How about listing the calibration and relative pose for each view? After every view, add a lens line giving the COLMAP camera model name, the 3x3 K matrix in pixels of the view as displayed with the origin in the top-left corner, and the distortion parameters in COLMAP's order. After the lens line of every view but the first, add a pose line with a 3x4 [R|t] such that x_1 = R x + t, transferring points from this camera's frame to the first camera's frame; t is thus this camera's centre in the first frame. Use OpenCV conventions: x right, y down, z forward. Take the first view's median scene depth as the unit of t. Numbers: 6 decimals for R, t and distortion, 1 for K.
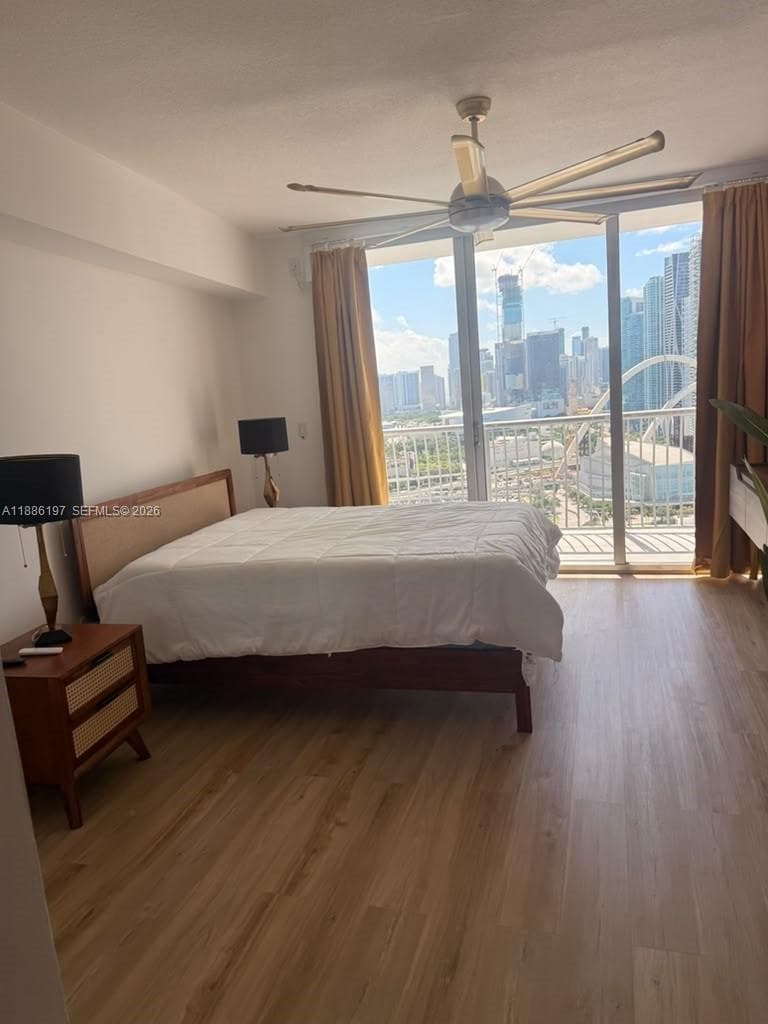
lens RADIAL K [[717.2, 0, 388.7], [0, 717.2, 517.9], [0, 0, 1]] dist [0.108676, -0.154990]
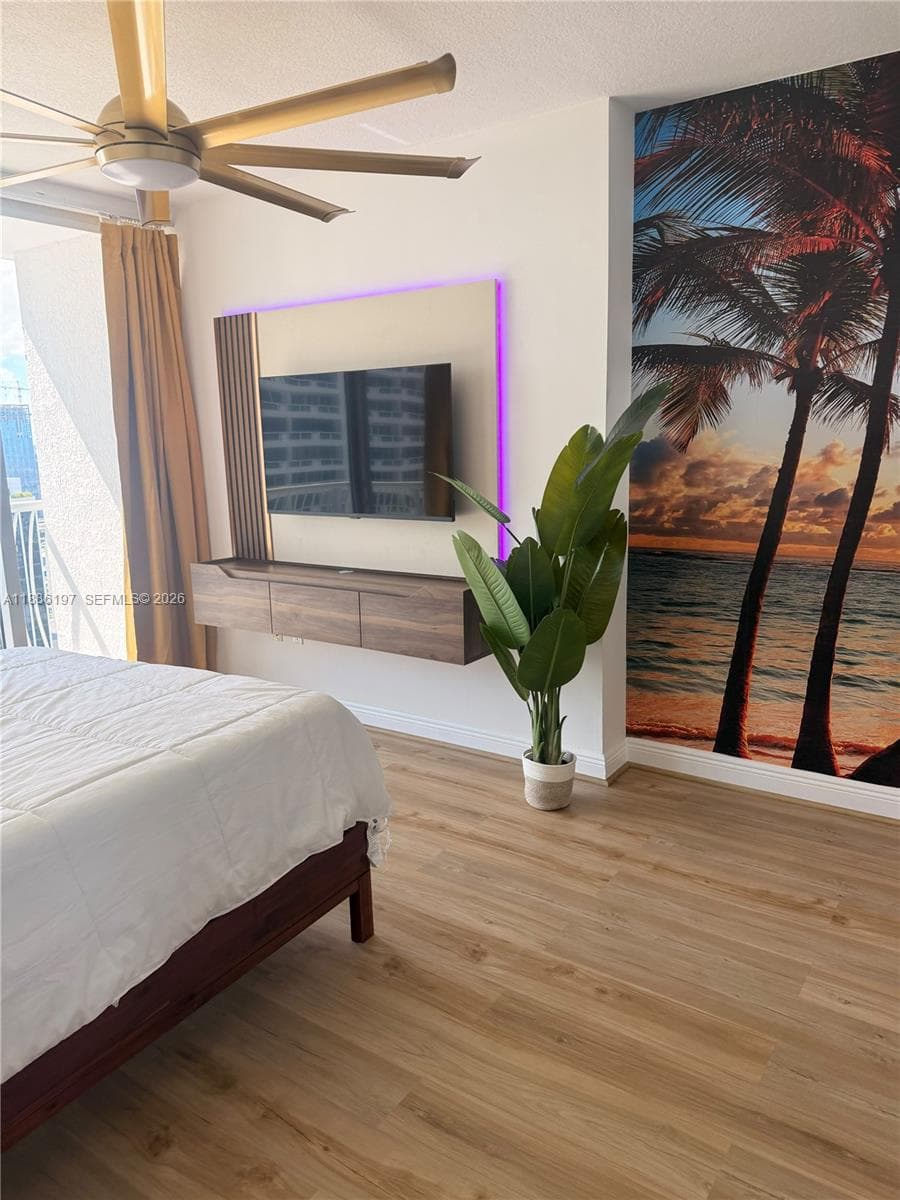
lens RADIAL K [[840.4, 0, 455.5], [0, 840.4, 606.9], [0, 0, 1]] dist [0.108676, -0.154990]
pose [[0.298895, -0.122330, 0.946413, -0.512021], [0.181588, 0.980920, 0.069441, -0.057688], [-0.936850, 0.151101, 0.315406, 0.597429]]
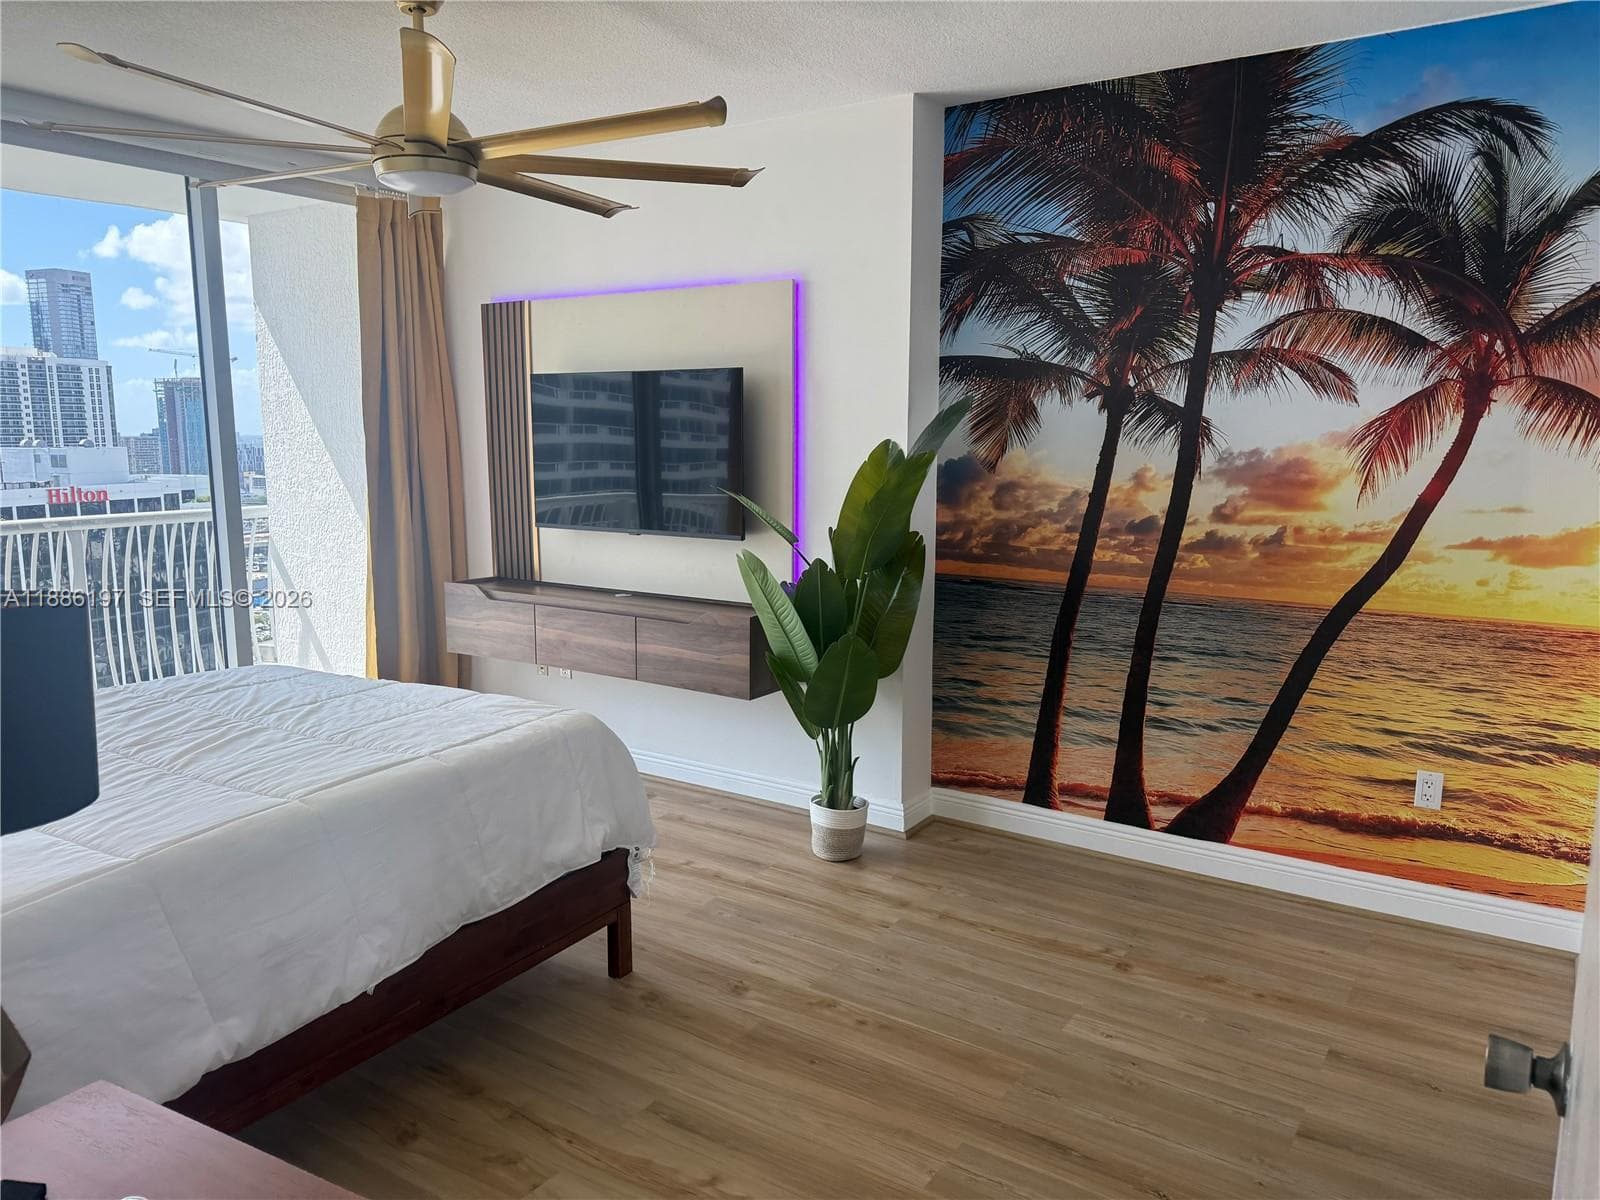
lens RADIAL K [[1118.0, 0, 795.0], [0, 1118.0, 618.0], [0, 0, 1]] dist [0.198077, -0.432200]
pose [[0.293212, -0.078846, 0.952791, -0.712546], [0.157261, 0.986996, 0.033281, -0.035152], [-0.943025, 0.140079, 0.301798, 0.482161]]
